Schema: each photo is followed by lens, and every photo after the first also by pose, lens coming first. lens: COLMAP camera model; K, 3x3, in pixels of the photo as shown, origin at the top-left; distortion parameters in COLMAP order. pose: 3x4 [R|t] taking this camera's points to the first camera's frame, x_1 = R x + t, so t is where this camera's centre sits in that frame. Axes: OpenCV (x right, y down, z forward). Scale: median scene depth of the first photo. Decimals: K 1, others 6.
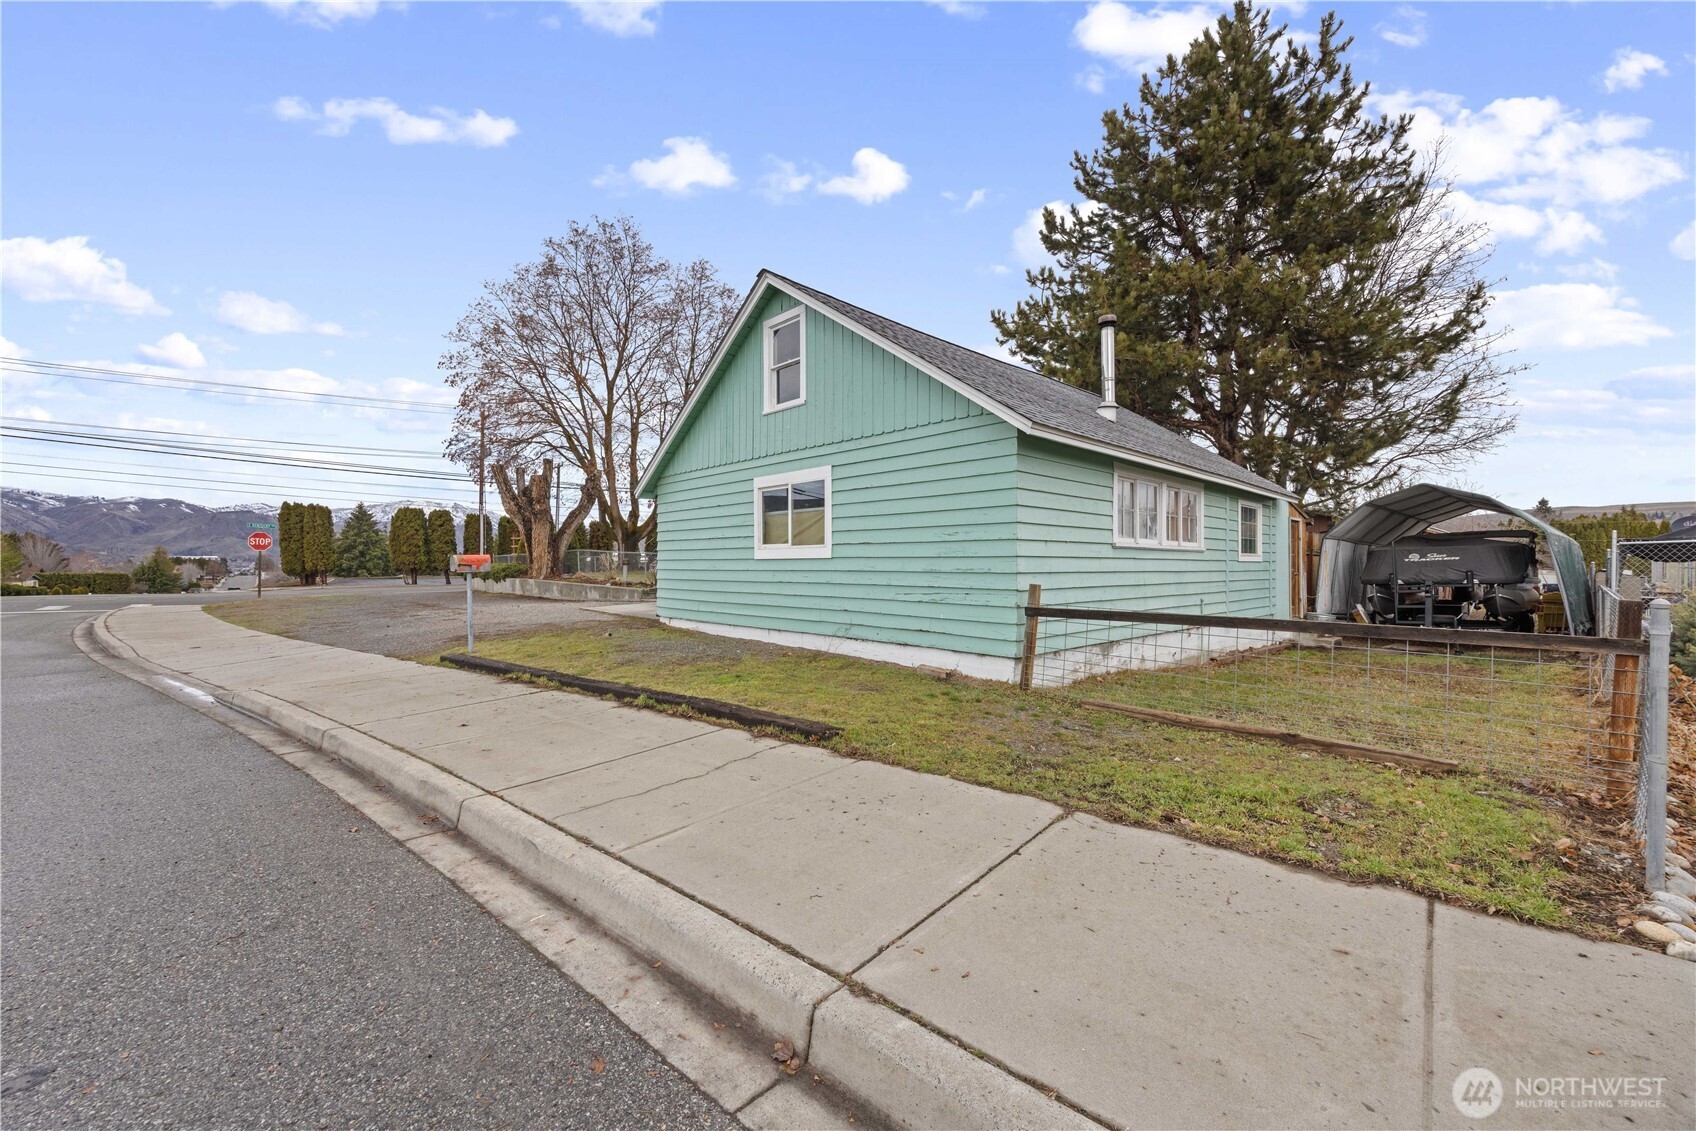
lens RADIAL K [[669.5, 0, 820.9], [0, 669.5, 565.8], [0, 0, 1]] dist [-0.001044, -0.000013]
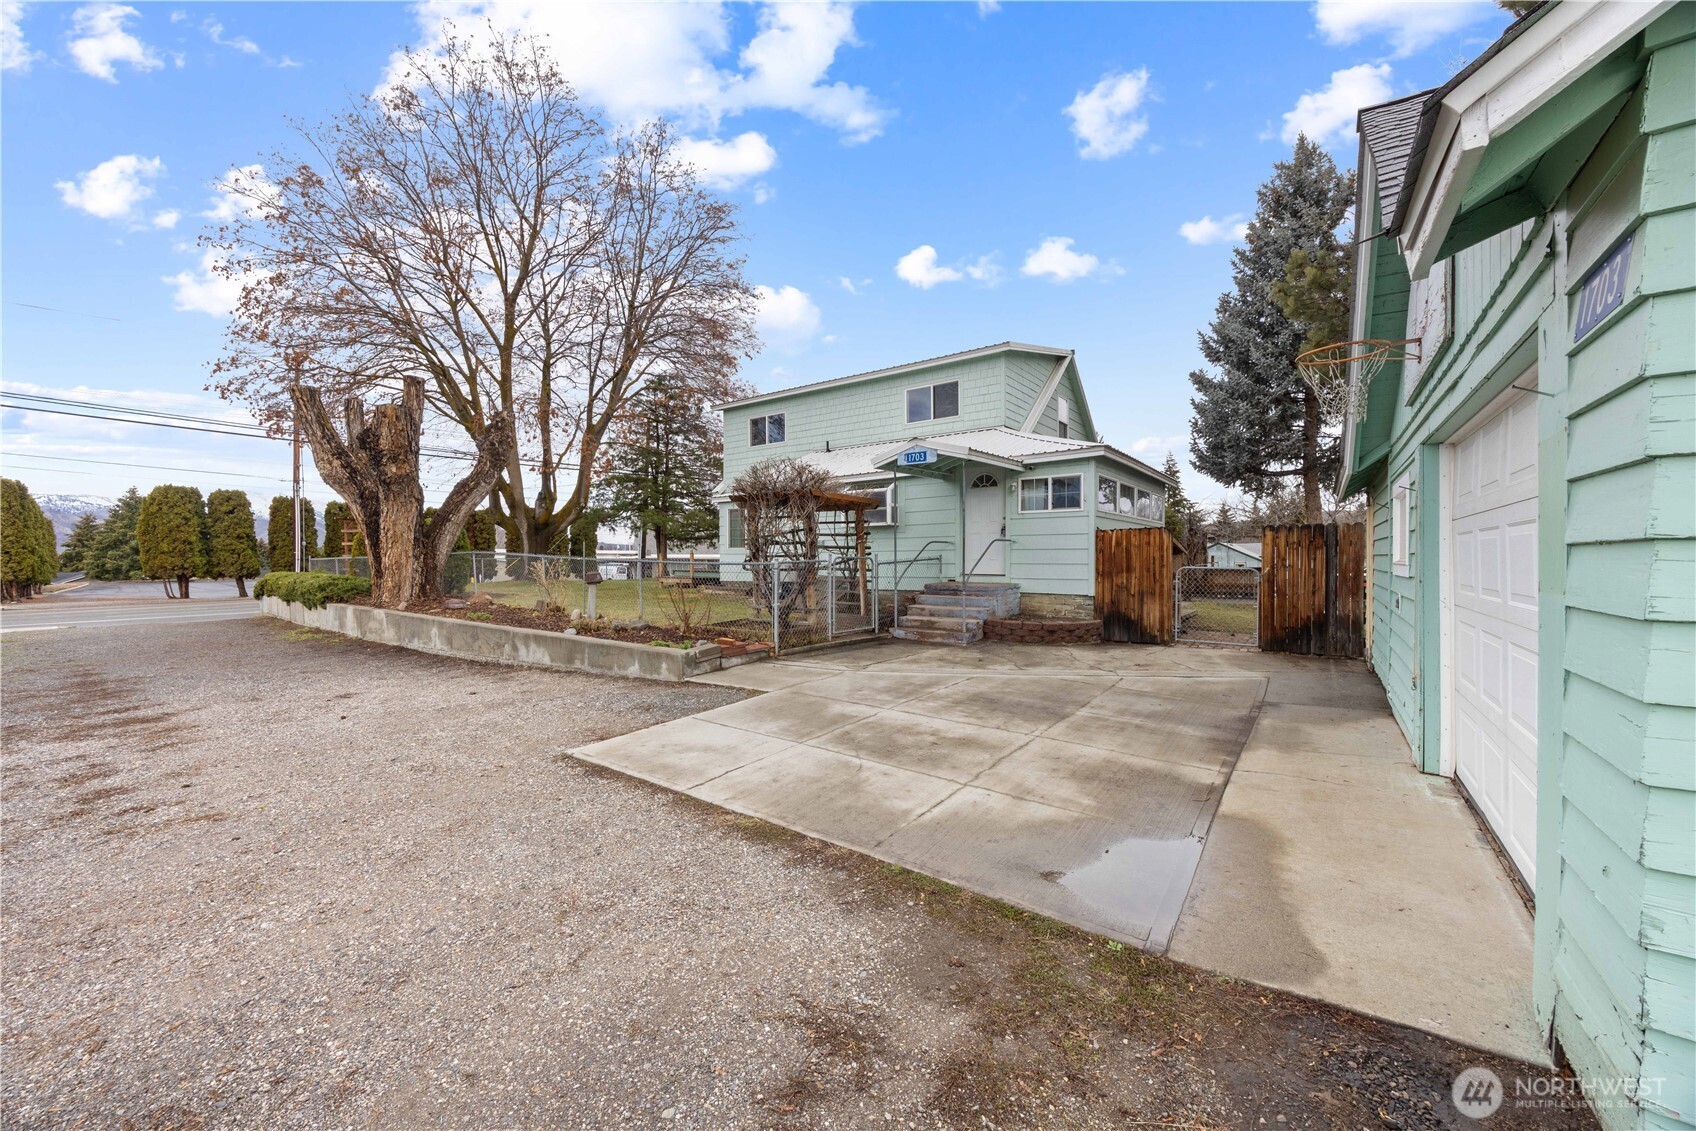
lens RADIAL K [[642.0, 0, 842.3], [0, 642.0, 566.4], [0, 0, 1]] dist [-0.002226, -0.000088]
pose [[0.975556, -0.006392, 0.219658, -0.133952], [0.004468, 0.999947, 0.009256, -0.011376], [-0.219705, -0.008048, 0.975533, 0.305008]]
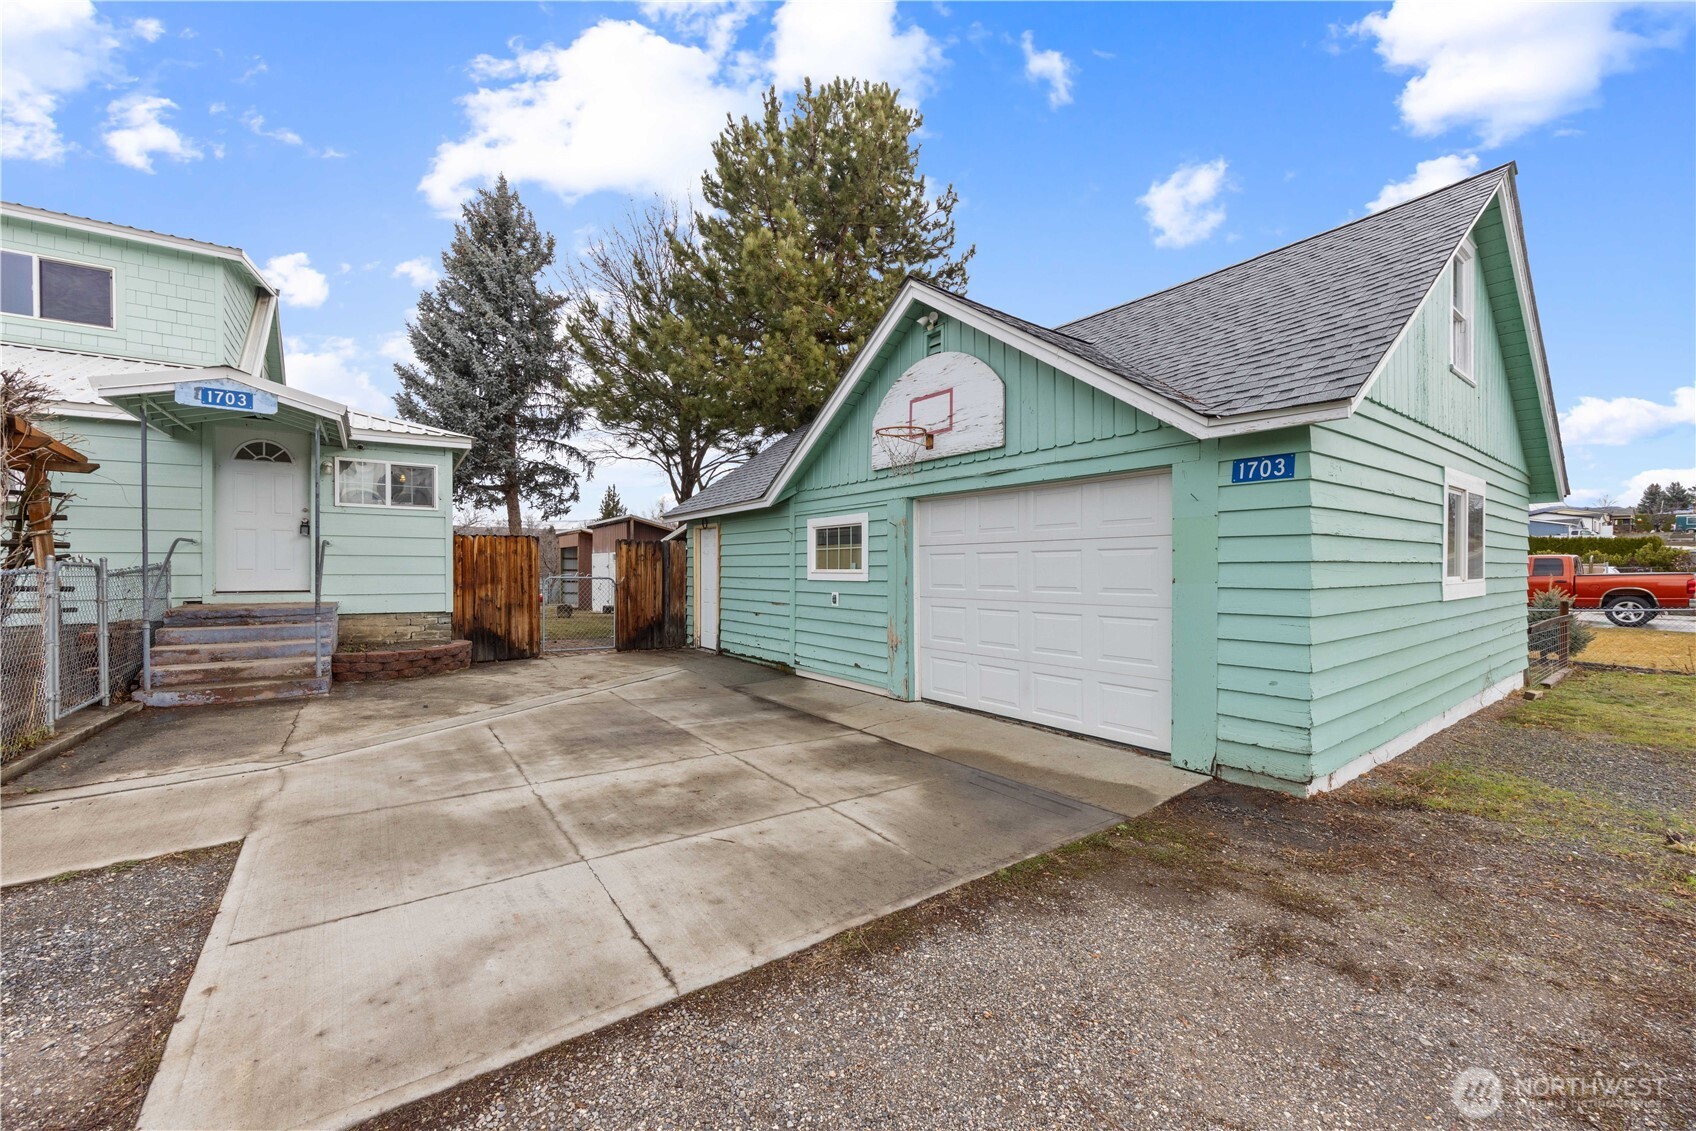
lens RADIAL K [[642.0, 0, 842.3], [0, 642.0, 566.4], [0, 0, 1]] dist [-0.002226, -0.000088]
pose [[0.087509, 0.003116, 0.996159, -0.303932], [0.000436, 0.999995, -0.003166, -0.011818], [-0.996164, 0.000712, 0.087507, 0.562804]]
